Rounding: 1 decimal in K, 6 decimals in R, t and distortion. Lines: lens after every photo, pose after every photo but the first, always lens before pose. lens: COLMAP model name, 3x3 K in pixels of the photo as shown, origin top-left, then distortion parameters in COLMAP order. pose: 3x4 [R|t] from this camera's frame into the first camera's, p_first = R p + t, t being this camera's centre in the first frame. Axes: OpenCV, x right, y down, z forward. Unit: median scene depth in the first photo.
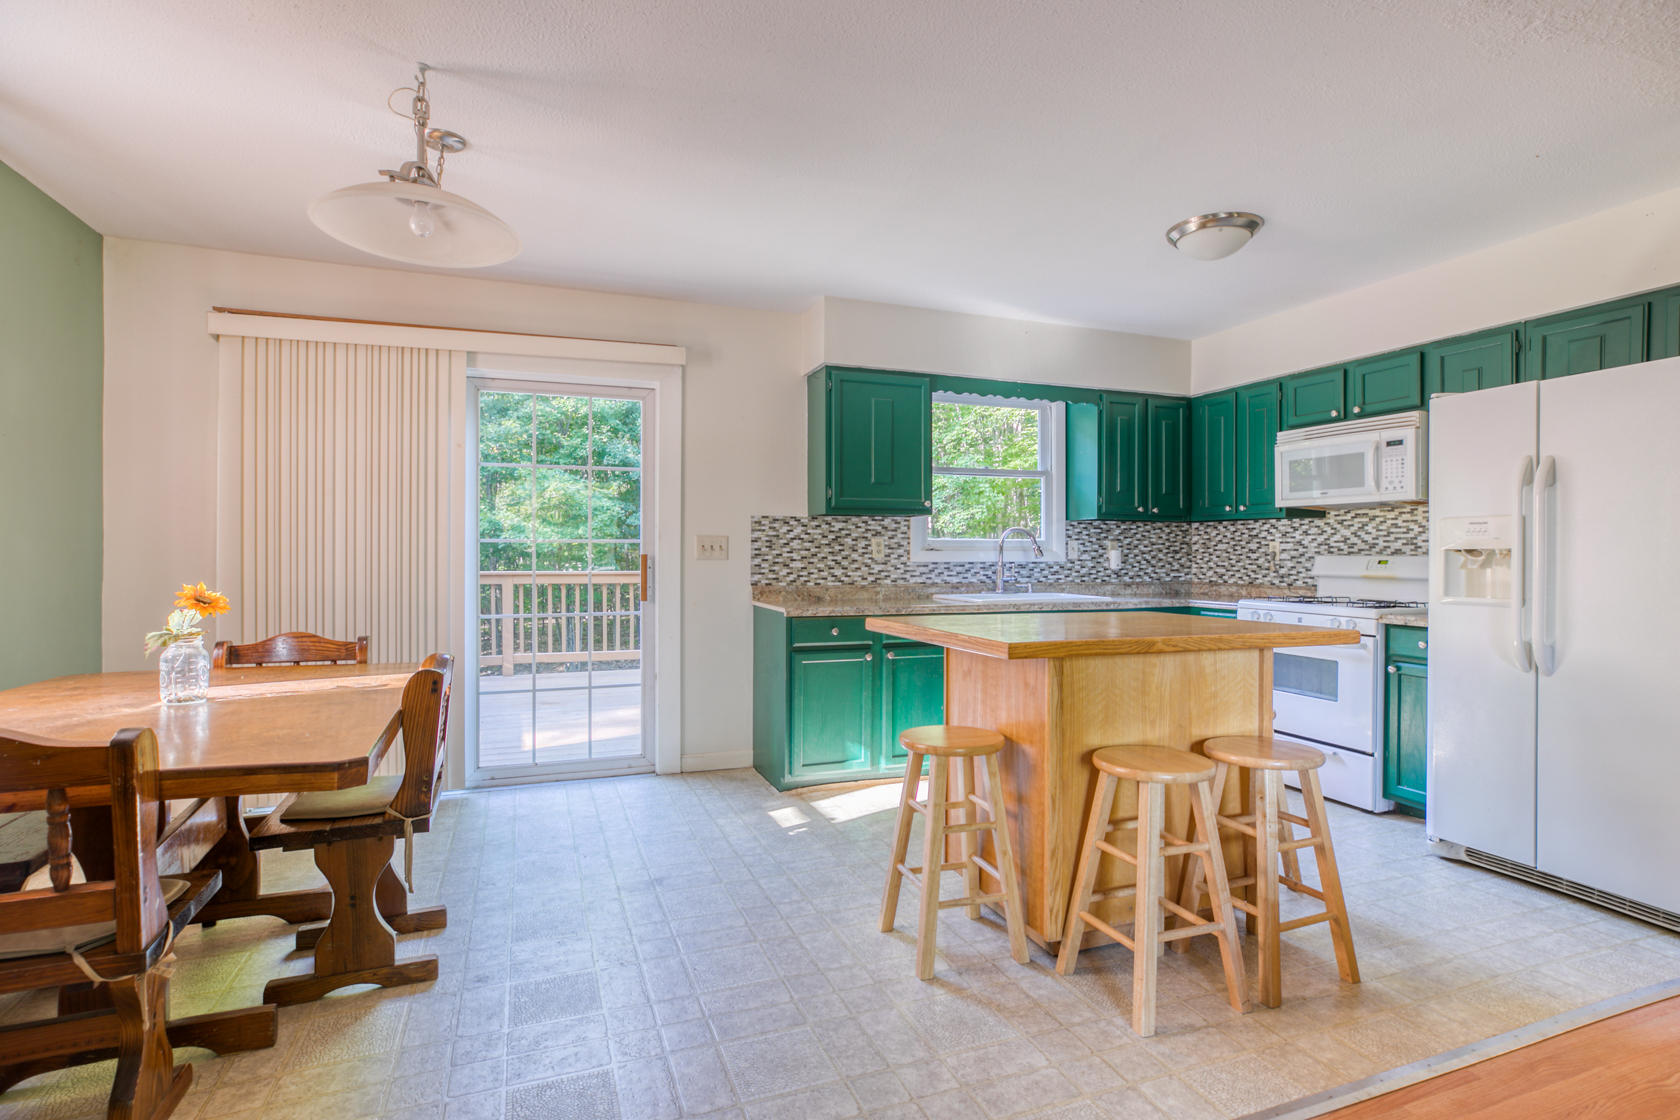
lens RADIAL K [[849.2, 0, 841.7], [0, 849.2, 555.2], [0, 0, 1]] dist [-0.000059, -0.000007]
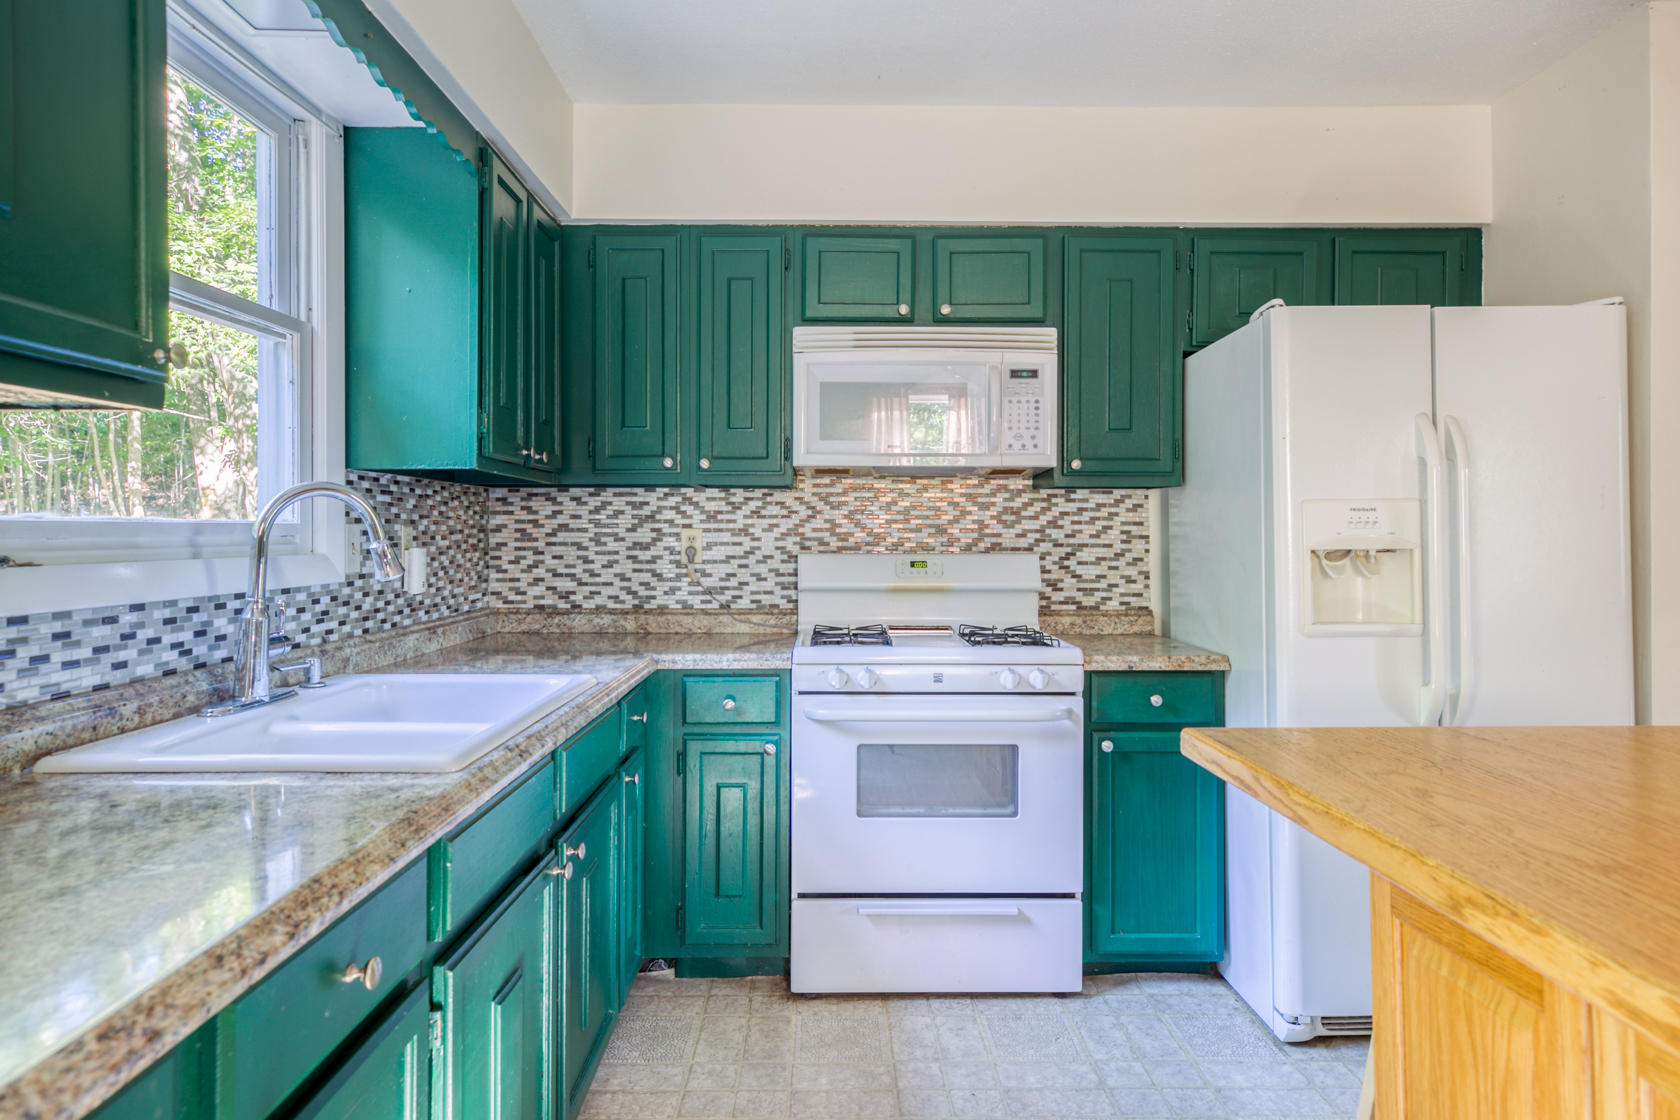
lens RADIAL K [[1039.0, 0, 848.1], [0, 1039.0, 530.1], [0, 0, 1]] dist [0.008659, 0.000839]
pose [[0.349411, -0.001067, 0.936969, -0.082904], [0.003612, 0.999993, -0.000208, -0.014967], [-0.936963, 0.003457, 0.349413, 0.693203]]
